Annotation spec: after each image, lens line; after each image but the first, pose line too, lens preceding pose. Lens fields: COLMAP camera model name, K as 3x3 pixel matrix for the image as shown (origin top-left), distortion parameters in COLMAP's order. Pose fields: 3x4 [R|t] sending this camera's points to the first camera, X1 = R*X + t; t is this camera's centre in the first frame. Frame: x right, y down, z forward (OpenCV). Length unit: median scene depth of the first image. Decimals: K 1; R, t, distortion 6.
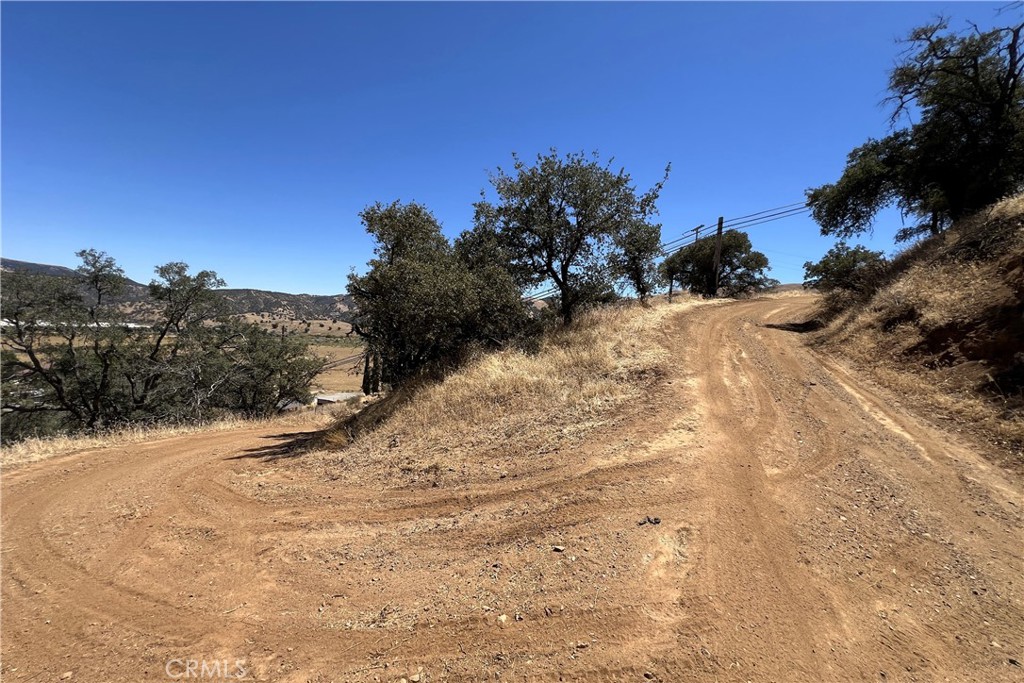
lens RADIAL K [[412.2, 0, 508.8], [0, 412.2, 339.7], [0, 0, 1]] dist [-0.001674, 0.000244]
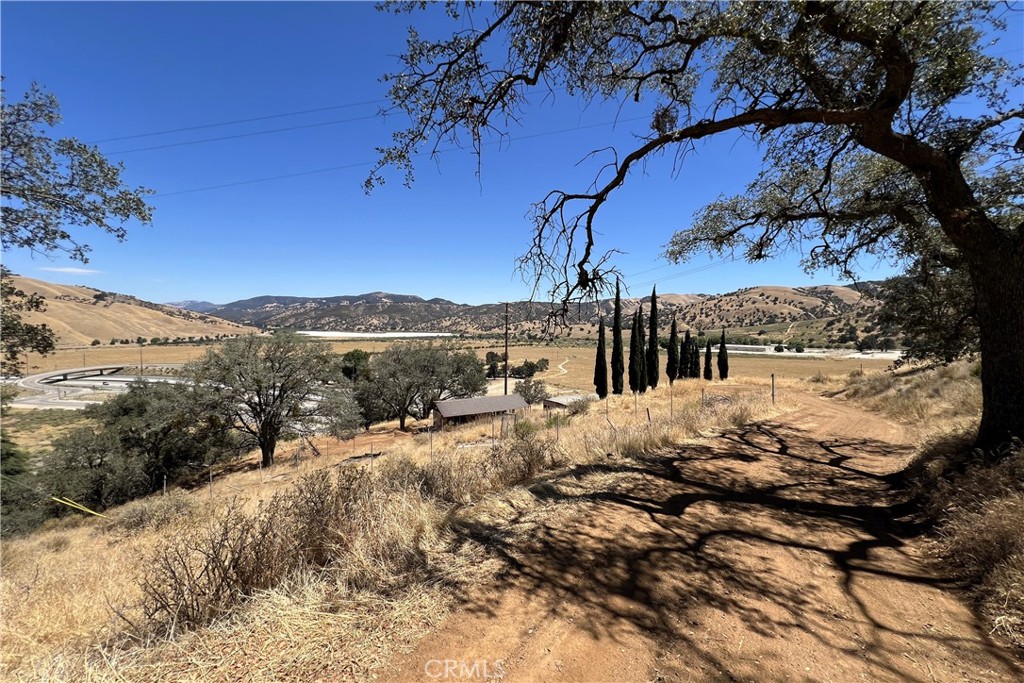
lens RADIAL K [[408.6, 0, 515.4], [0, 408.6, 341.7], [0, 0, 1]] dist [-0.002182, 0.000251]
pose [[0.829921, -0.019158, -0.557552, -0.183410], [0.017181, 0.999814, -0.008781, 0.074441], [0.557617, -0.002292, 0.830095, 0.597459]]
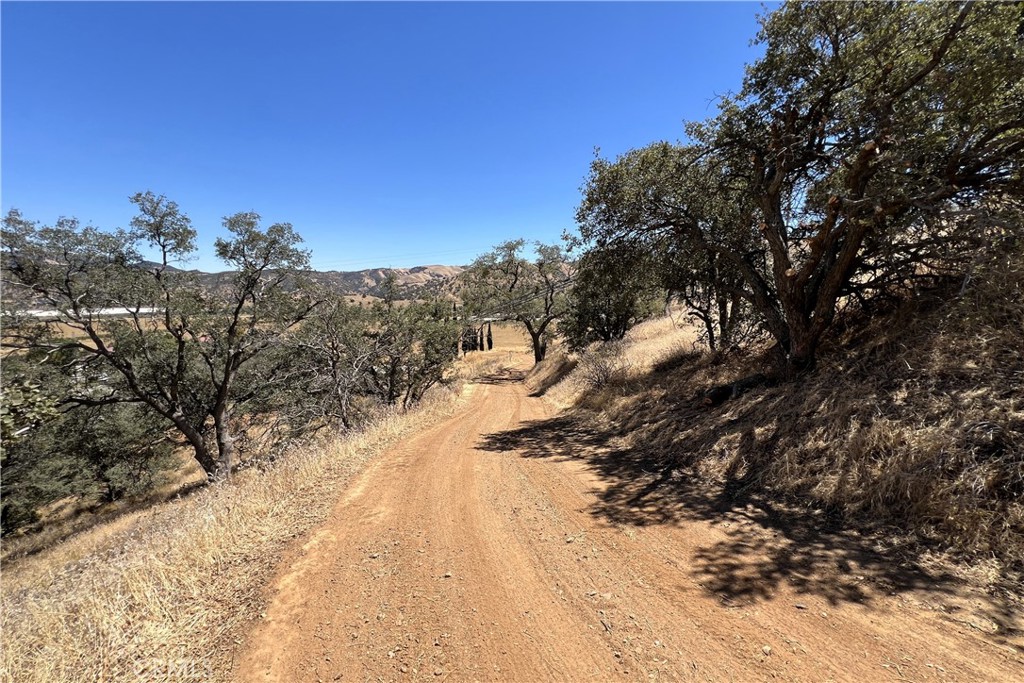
lens RADIAL K [[408.6, 0, 502.5], [0, 408.6, 339.6], [0, 0, 1]] dist [-0.002182, 0.000251]
pose [[0.996370, -0.038532, -0.075907, -0.145724], [0.044390, 0.996038, 0.077057, 0.010365], [0.072637, -0.080147, 0.994133, 0.128050]]
